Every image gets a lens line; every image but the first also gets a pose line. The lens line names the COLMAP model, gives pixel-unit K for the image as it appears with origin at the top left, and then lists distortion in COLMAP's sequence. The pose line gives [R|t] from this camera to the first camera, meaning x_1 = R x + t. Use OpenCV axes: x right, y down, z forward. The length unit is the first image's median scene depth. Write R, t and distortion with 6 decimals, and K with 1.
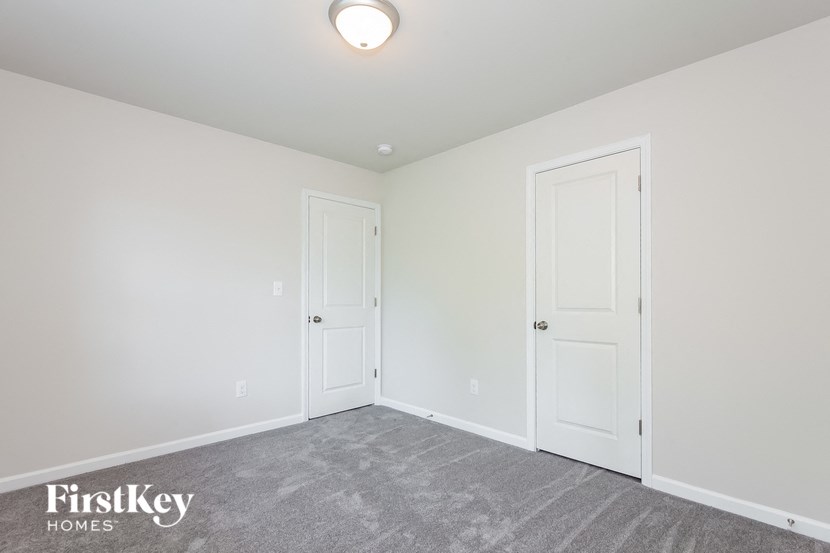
lens RADIAL K [[406.9, 0, 415.8], [0, 406.9, 288.3], [0, 0, 1]] dist [-0.016051, -0.000164]
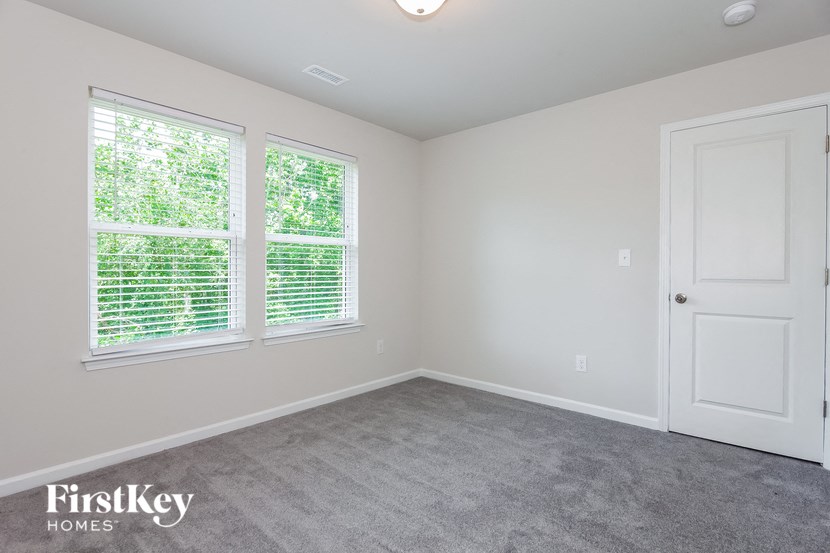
lens RADIAL K [[413.2, 0, 416.0], [0, 413.2, 271.7], [0, 0, 1]] dist [-0.011593, -0.000153]
pose [[0.070814, 0.002940, -0.997485, 0.453919], [0.011072, 0.999932, 0.003733, 0.020575], [0.997428, -0.011308, 0.070777, 0.478628]]
